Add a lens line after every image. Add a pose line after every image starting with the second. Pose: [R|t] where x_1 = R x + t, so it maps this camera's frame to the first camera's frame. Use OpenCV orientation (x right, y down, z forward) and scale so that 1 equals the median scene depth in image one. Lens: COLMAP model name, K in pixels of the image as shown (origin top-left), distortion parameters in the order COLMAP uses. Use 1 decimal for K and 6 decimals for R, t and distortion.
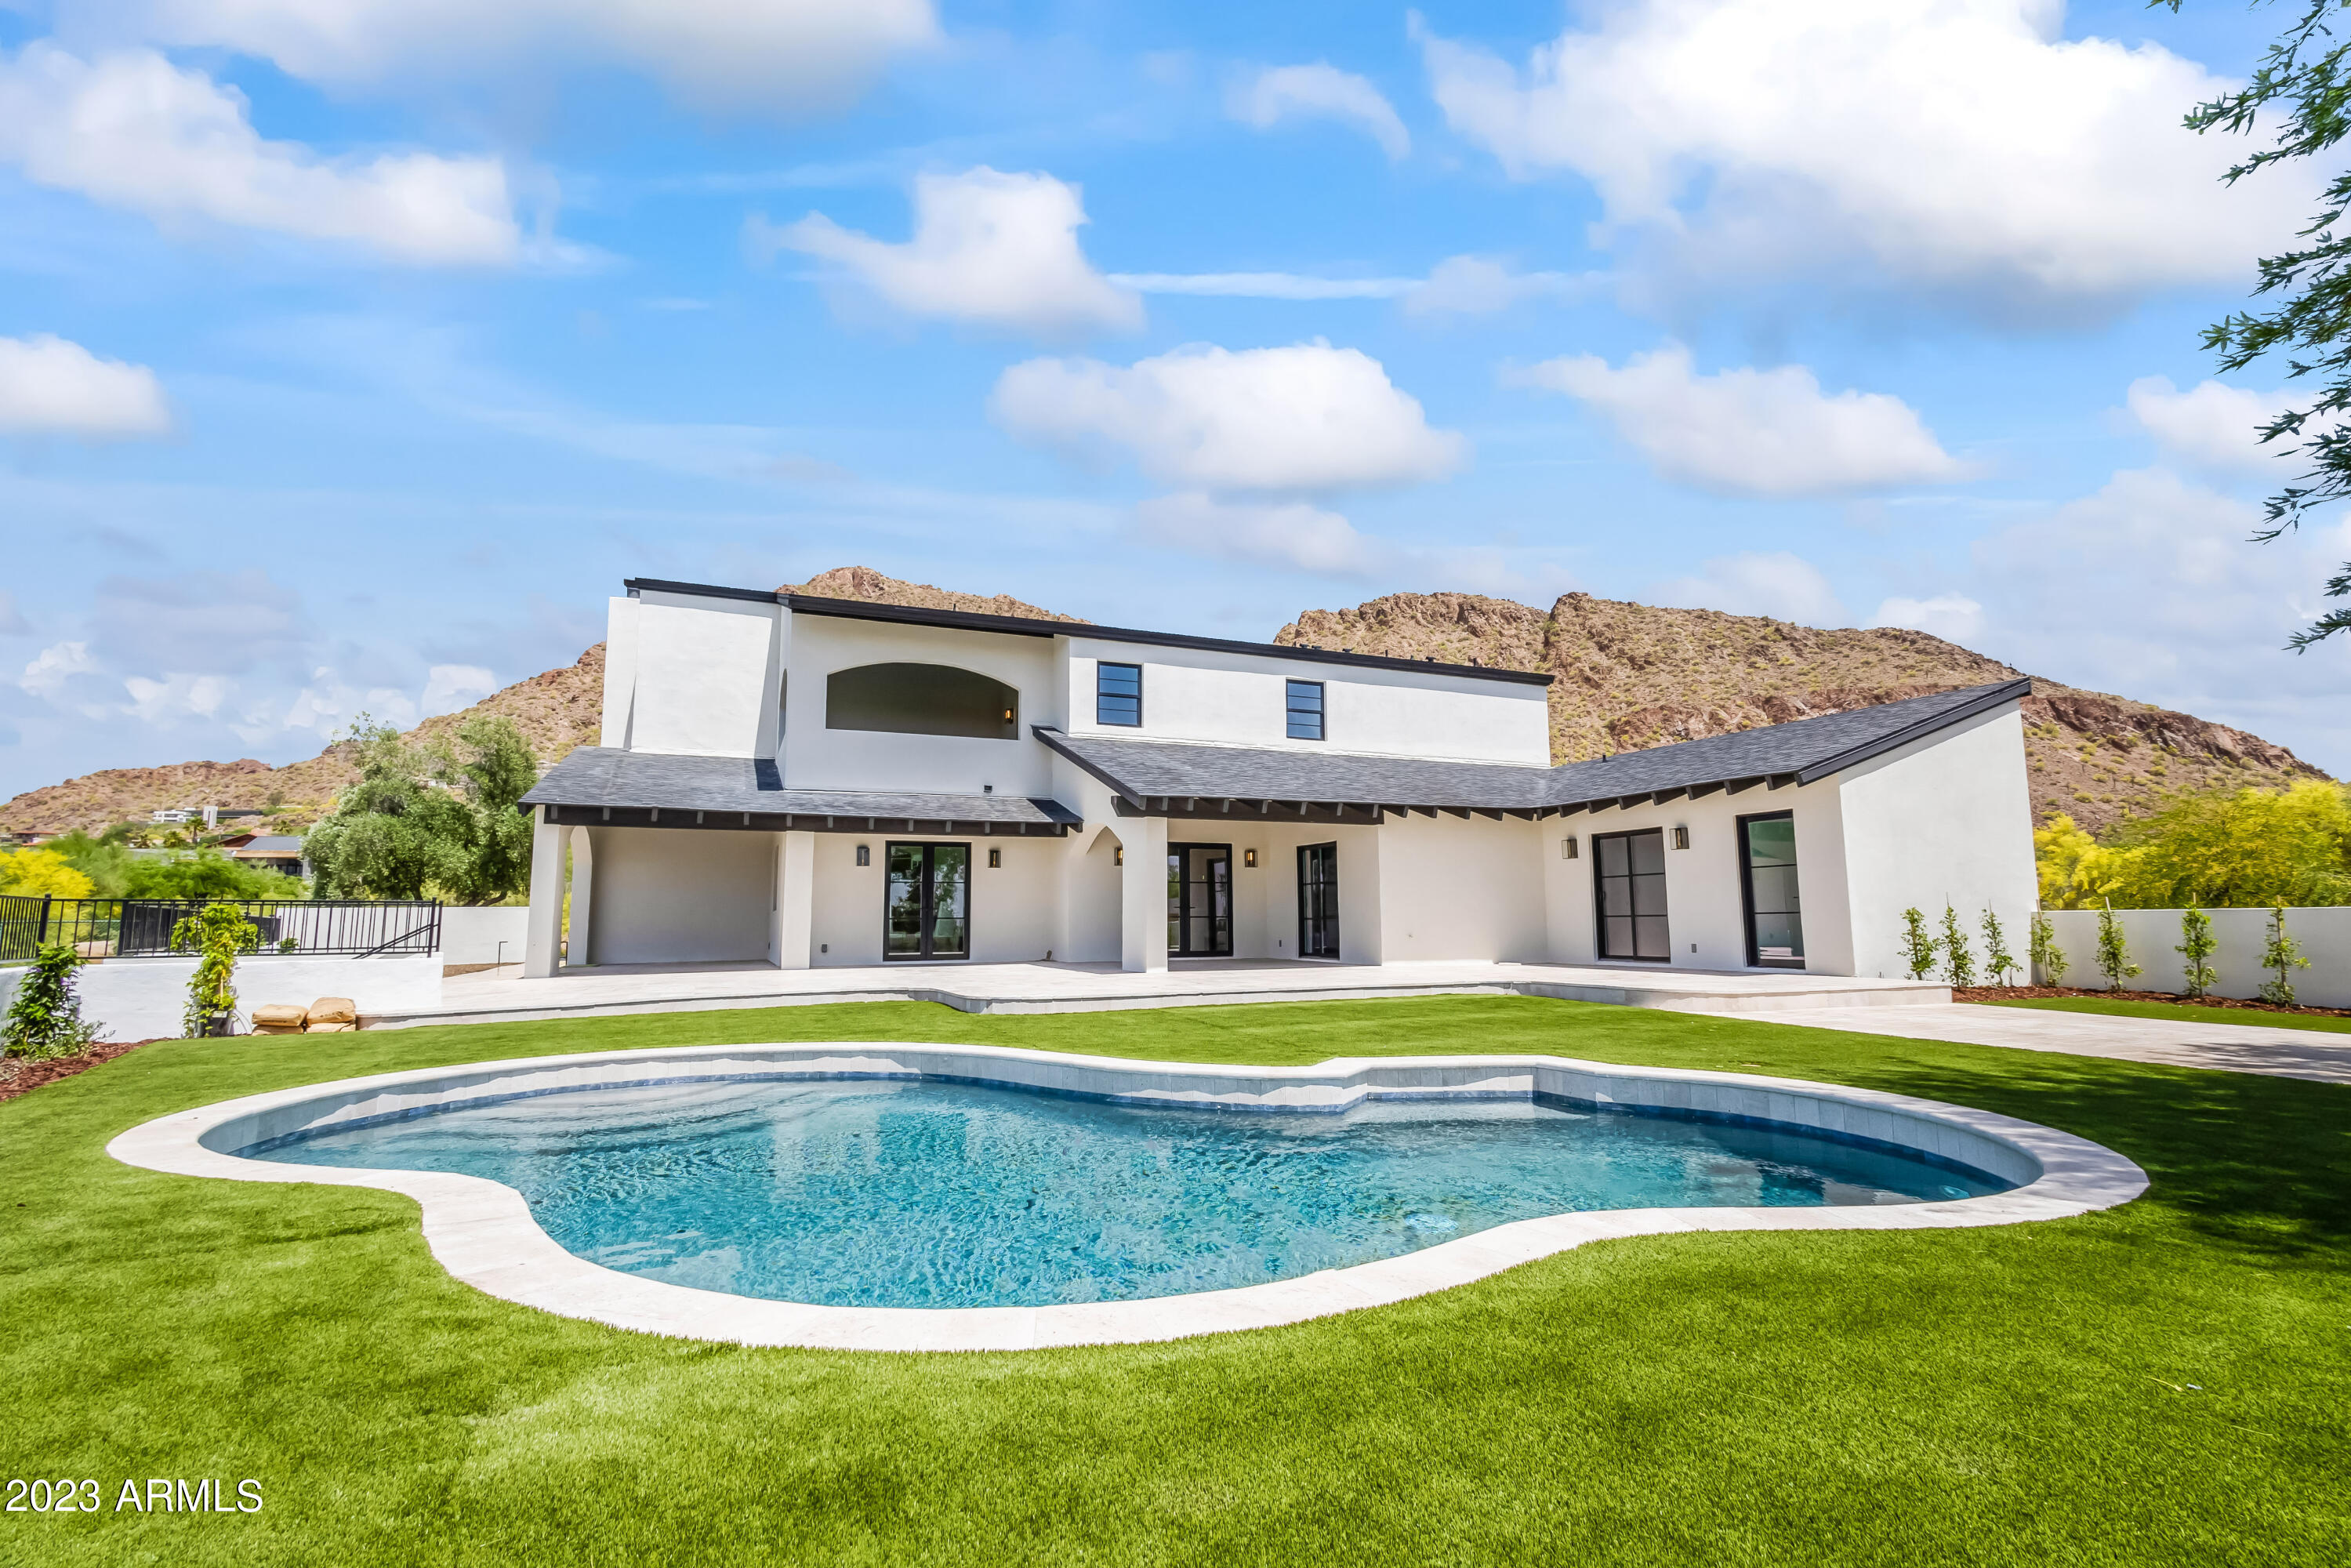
lens RADIAL K [[1080.2, 0, 1175.5], [0, 1080.2, 784.0], [0, 0, 1]] dist [0.008047, -0.000312]
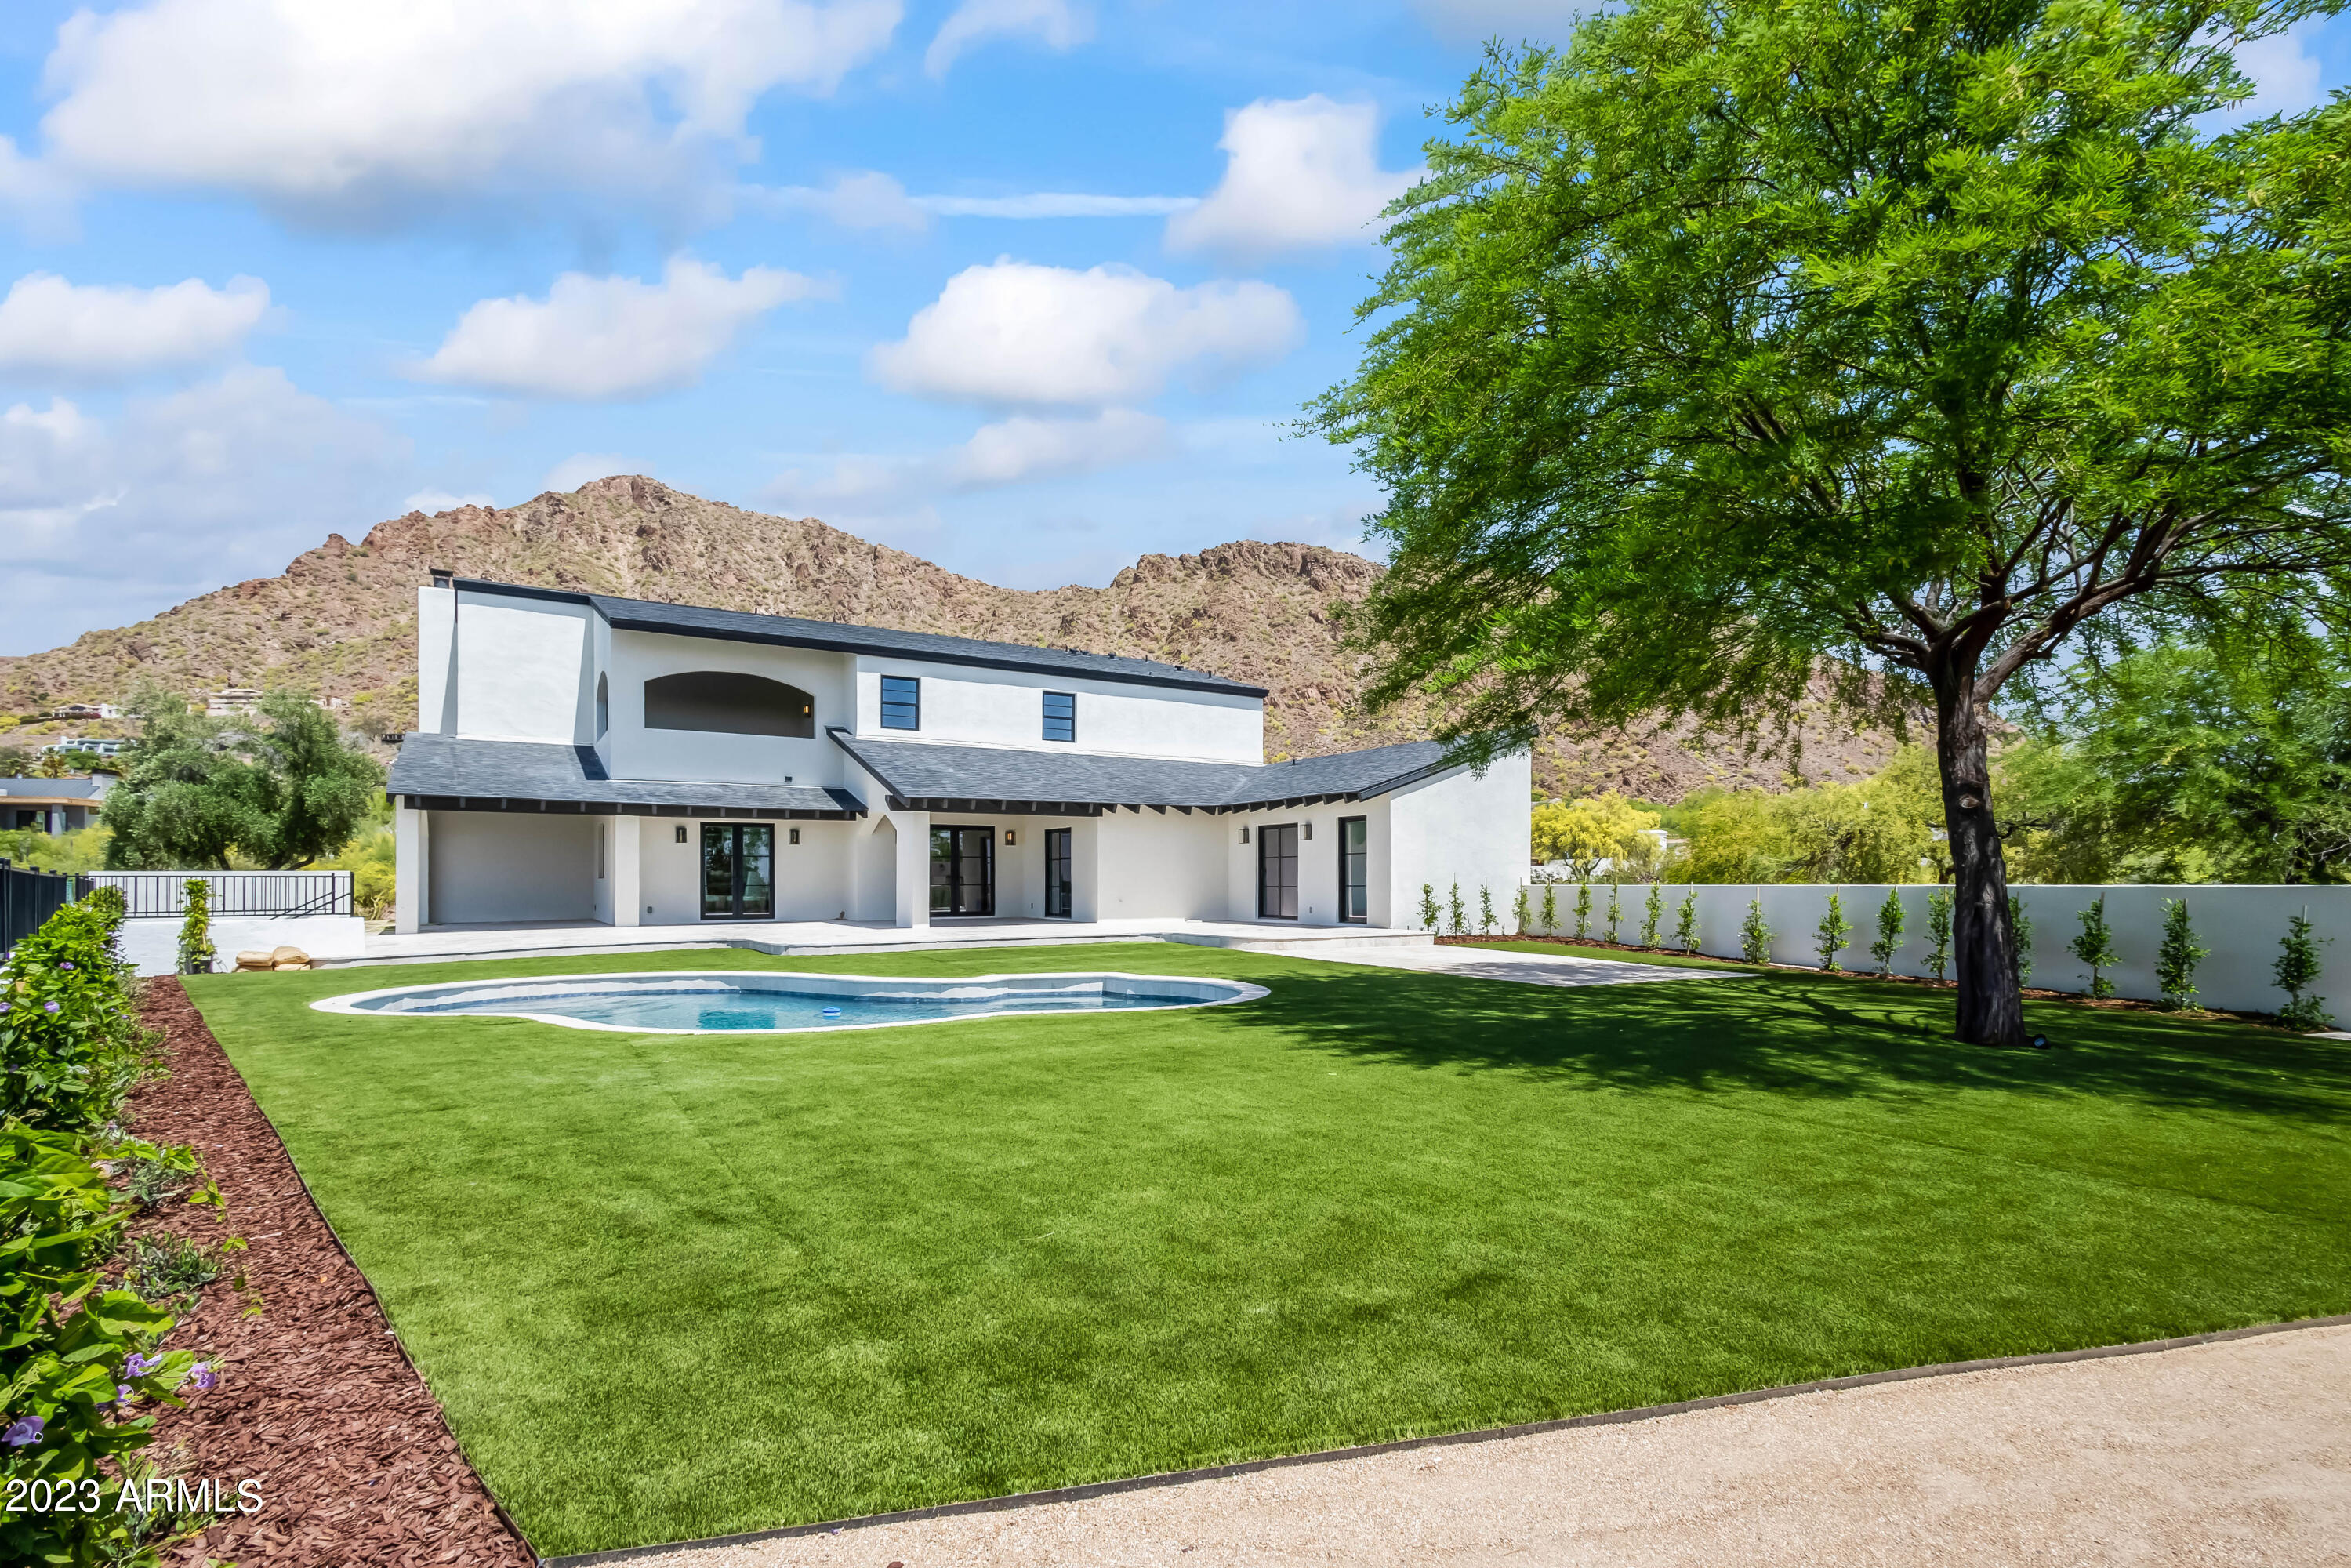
lens RADIAL K [[1117.2, 0, 1178.9], [0, 1117.2, 862.0], [0, 0, 1]] dist [0.016430, -0.000329]
pose [[0.987759, 0.006885, 0.155836, 0.070618], [-0.024043, 0.993807, 0.108487, -0.055512], [-0.154124, -0.110905, 0.981807, -0.341917]]
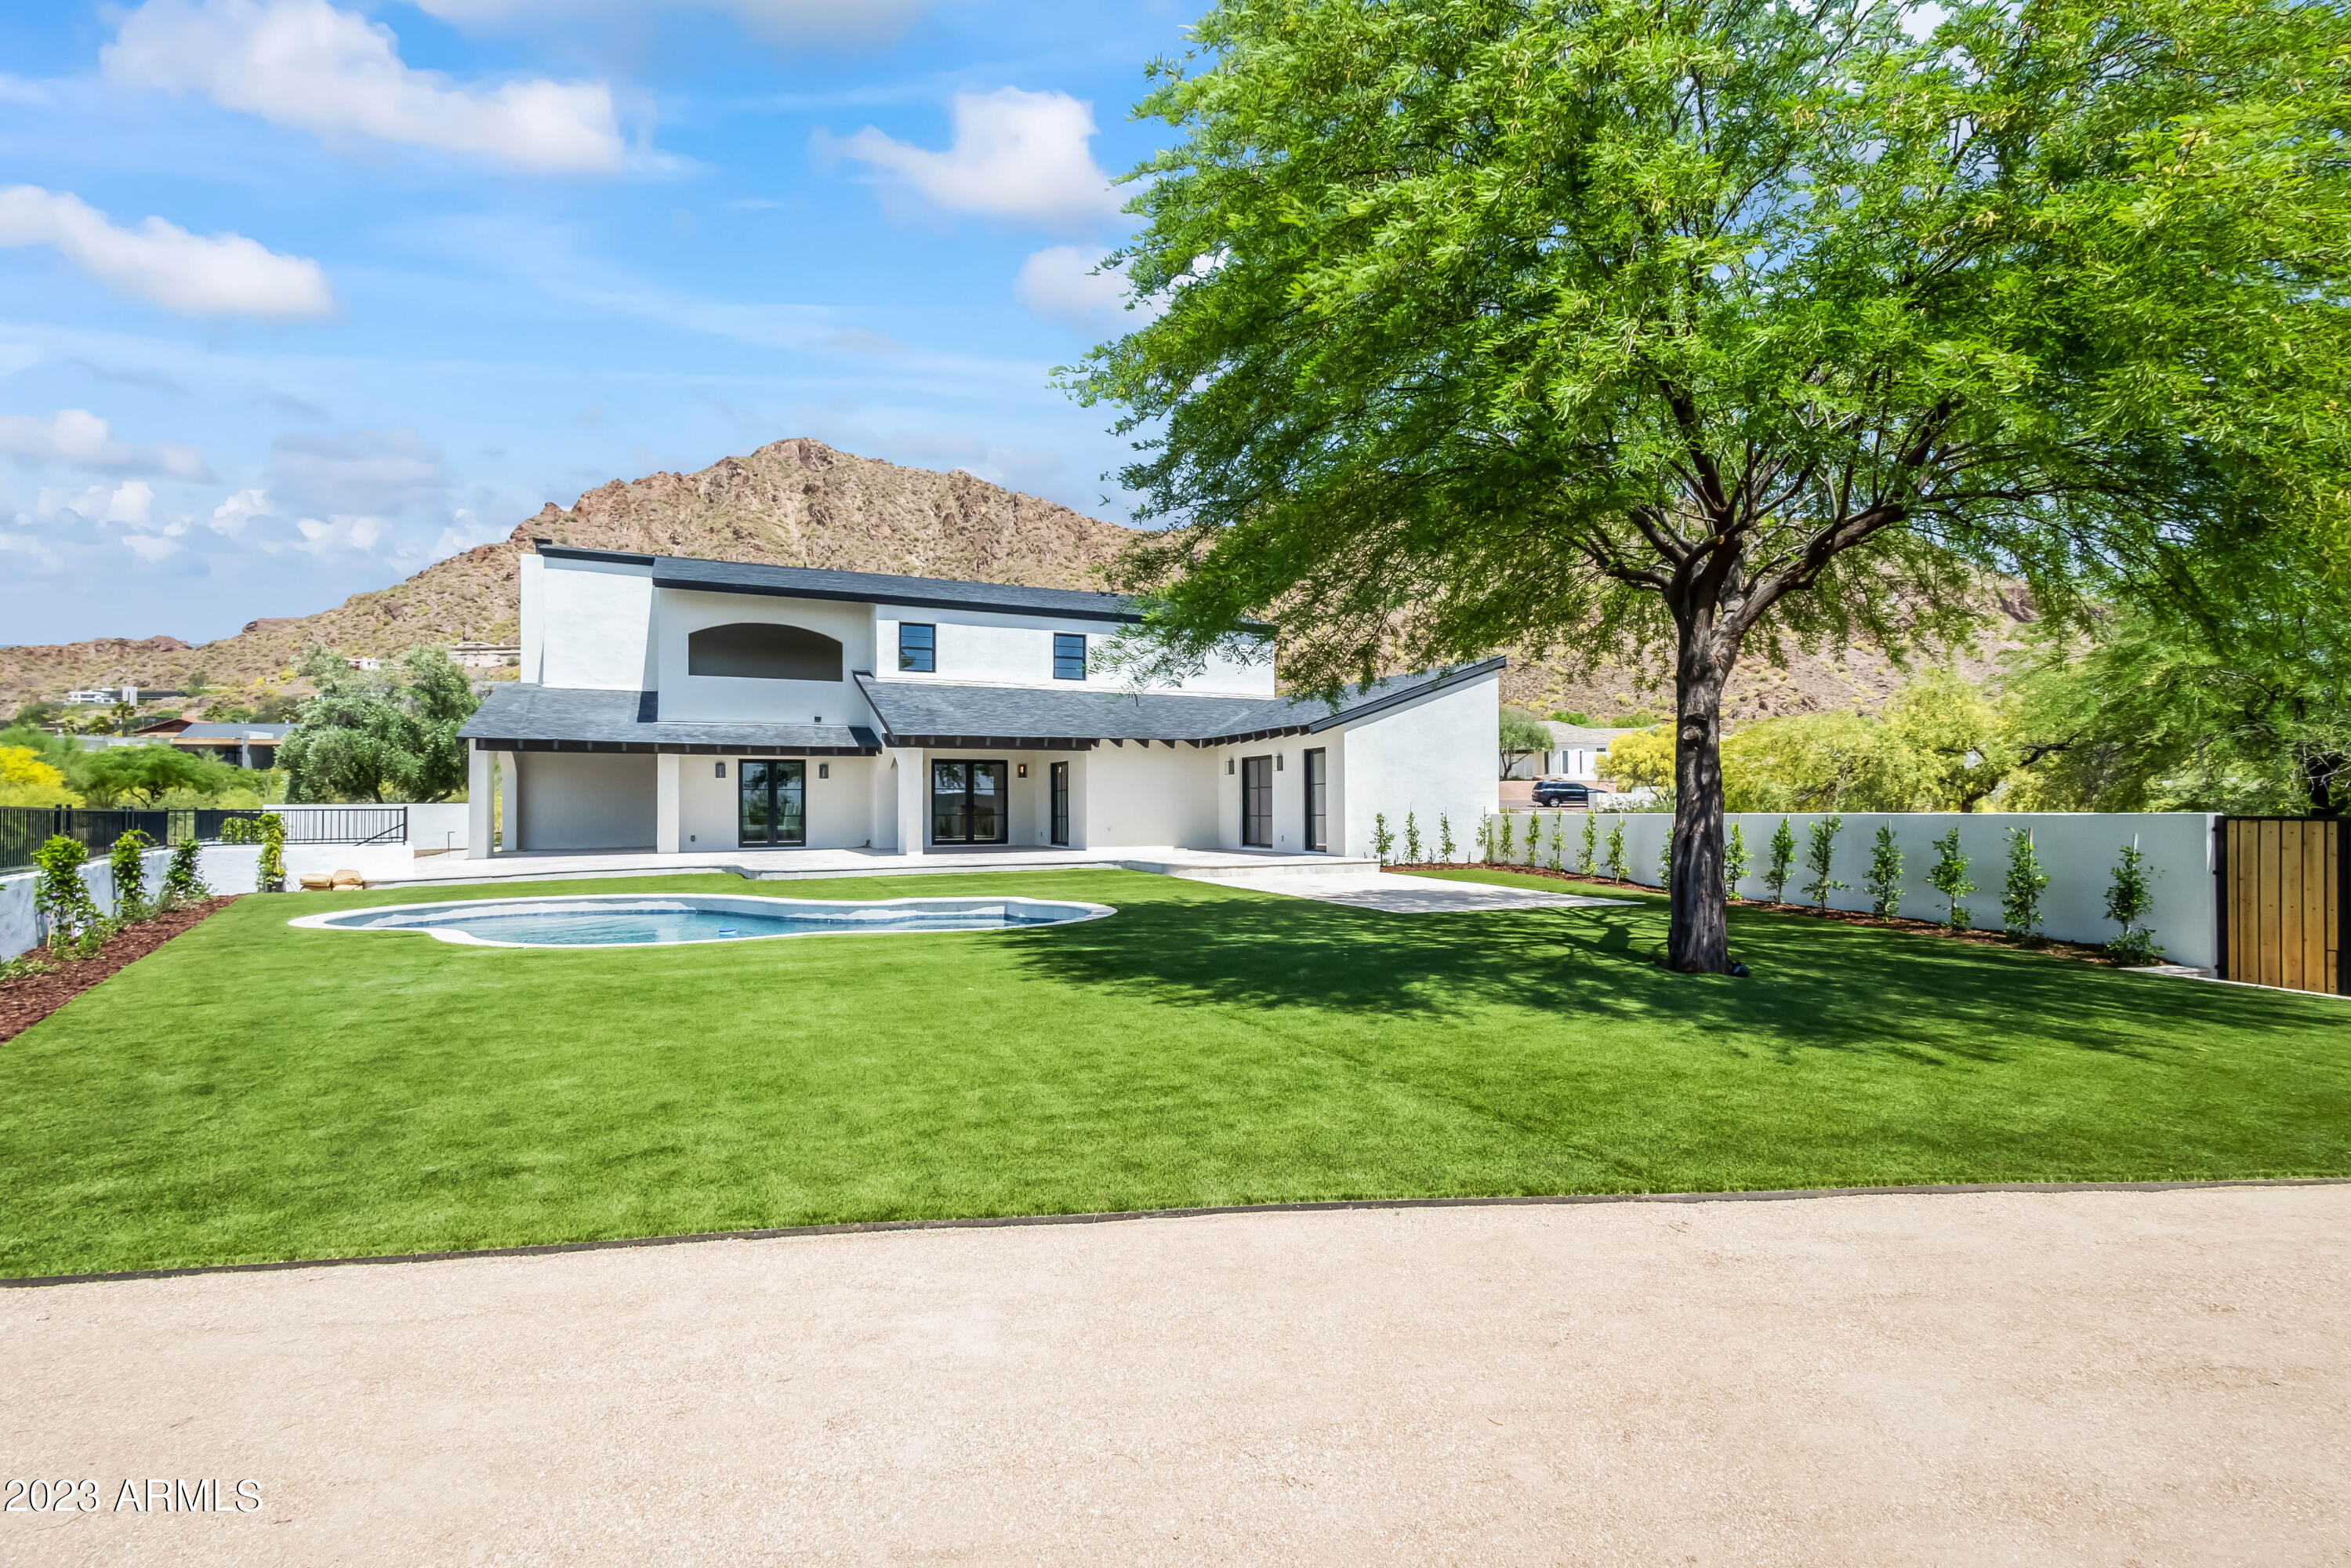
lens RADIAL K [[1080.2, 0, 1175.5], [0, 1080.2, 784.0], [0, 0, 1]] dist [0.008047, -0.000312]
pose [[0.999241, 0.002149, 0.038899, 0.238783], [-0.006220, 0.994470, 0.104833, -0.064879], [-0.038459, -0.104995, 0.993729, -0.386776]]
